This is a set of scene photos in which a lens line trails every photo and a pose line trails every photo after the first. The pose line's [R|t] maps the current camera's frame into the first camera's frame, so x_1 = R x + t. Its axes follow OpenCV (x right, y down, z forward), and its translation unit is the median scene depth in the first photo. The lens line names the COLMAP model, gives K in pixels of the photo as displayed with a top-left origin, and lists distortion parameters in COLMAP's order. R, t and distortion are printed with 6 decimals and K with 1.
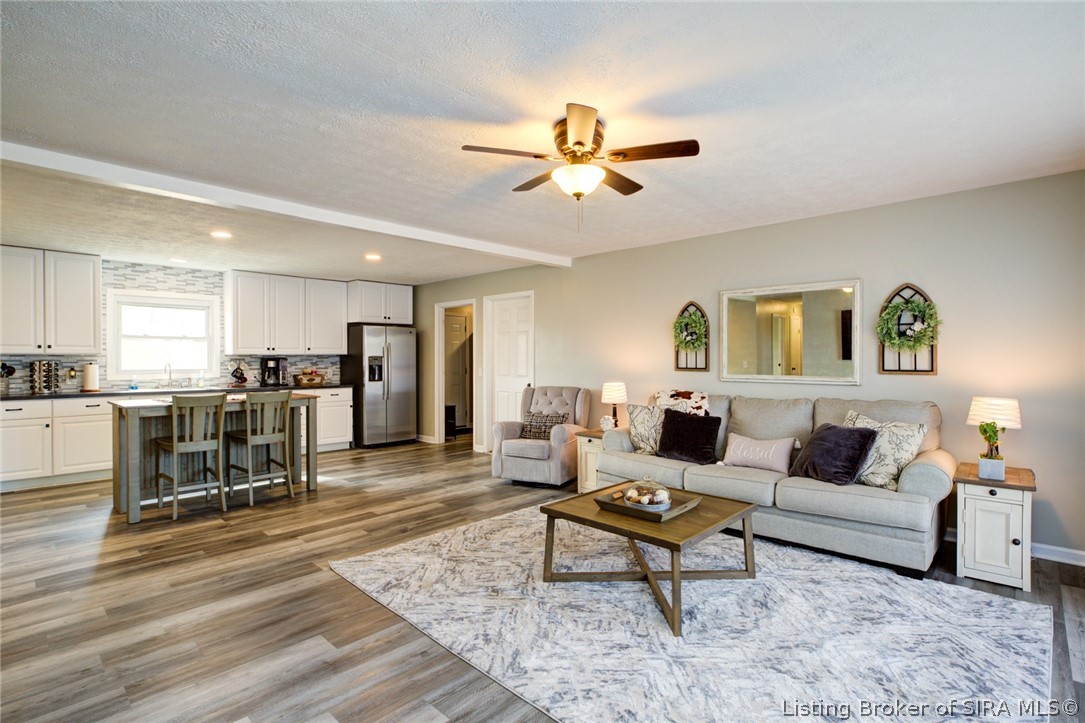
lens RADIAL K [[516.4, 0, 540.6], [0, 516.4, 362.9], [0, 0, 1]] dist [-0.005742, -0.002538]
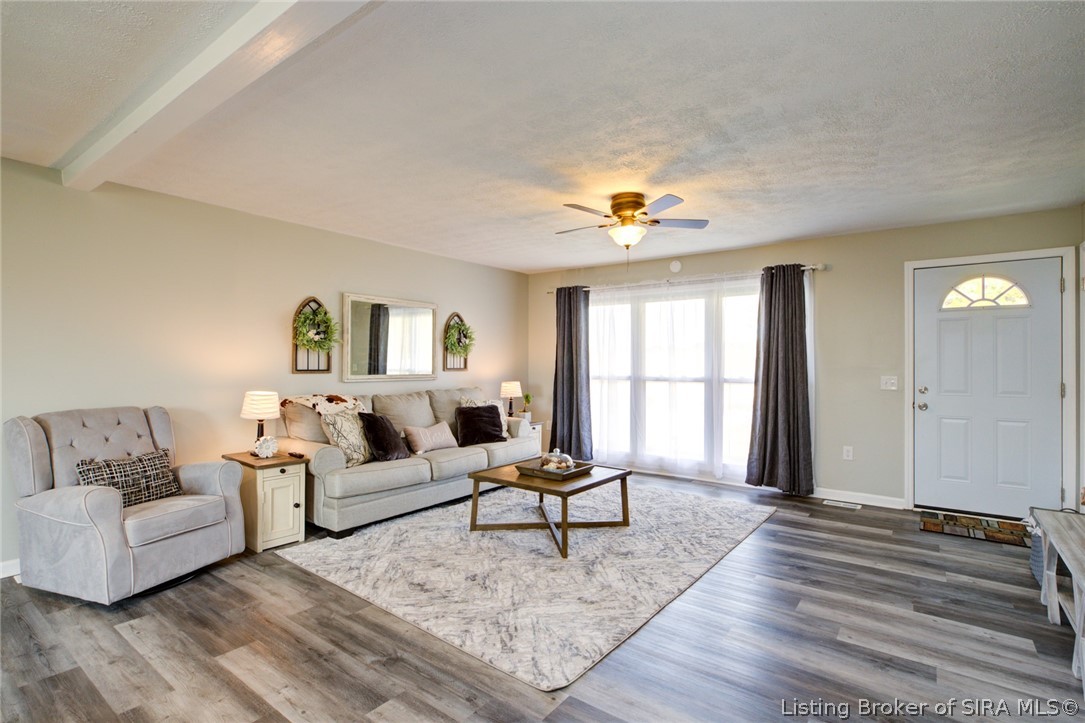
lens RADIAL K [[516.4, 0, 547.0], [0, 516.4, 358.1], [0, 0, 1]] dist [-0.005742, -0.002538]
pose [[-0.123405, 0.009318, 0.992313, -0.618131], [0.003315, 0.999954, -0.008977, -0.001358], [-0.992351, 0.002182, -0.123430, 0.654636]]
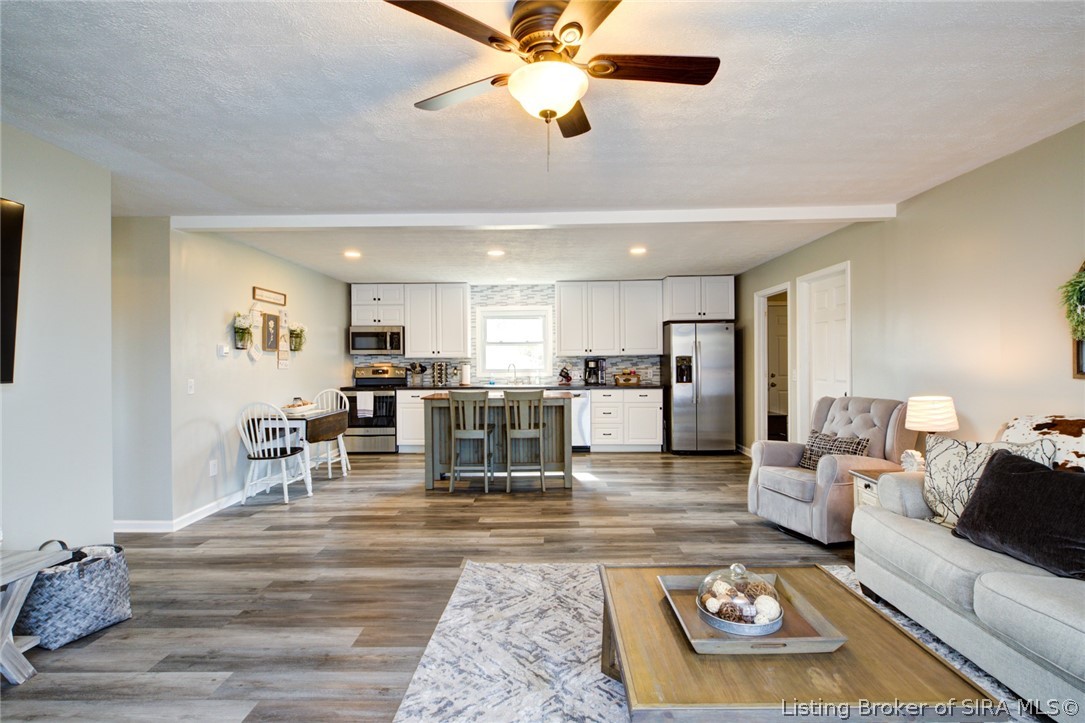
lens RADIAL K [[516.4, 0, 543.6], [0, 516.4, 361.7], [0, 0, 1]] dist [-0.005742, -0.002538]
pose [[0.680613, -0.003994, -0.732632, 0.262856], [0.002816, 0.999992, -0.002836, -0.001330], [0.732638, -0.000133, 0.680619, 0.252937]]
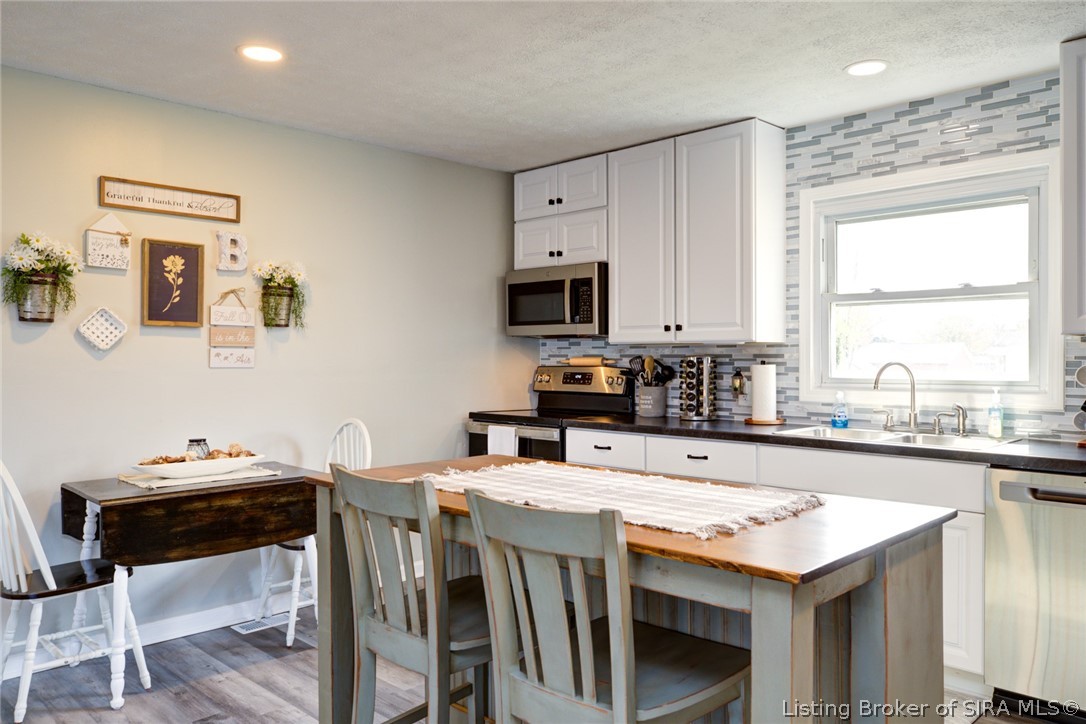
lens RADIAL K [[806.4, 0, 542.2], [0, 806.4, 365.7], [0, 0, 1]] dist [-0.004464, 0.000671]
pose [[-0.021861, 0.011324, -0.999697, -0.170120], [-0.006324, 0.999914, 0.011465, -0.002988], [0.999741, 0.006573, -0.021787, 0.880946]]
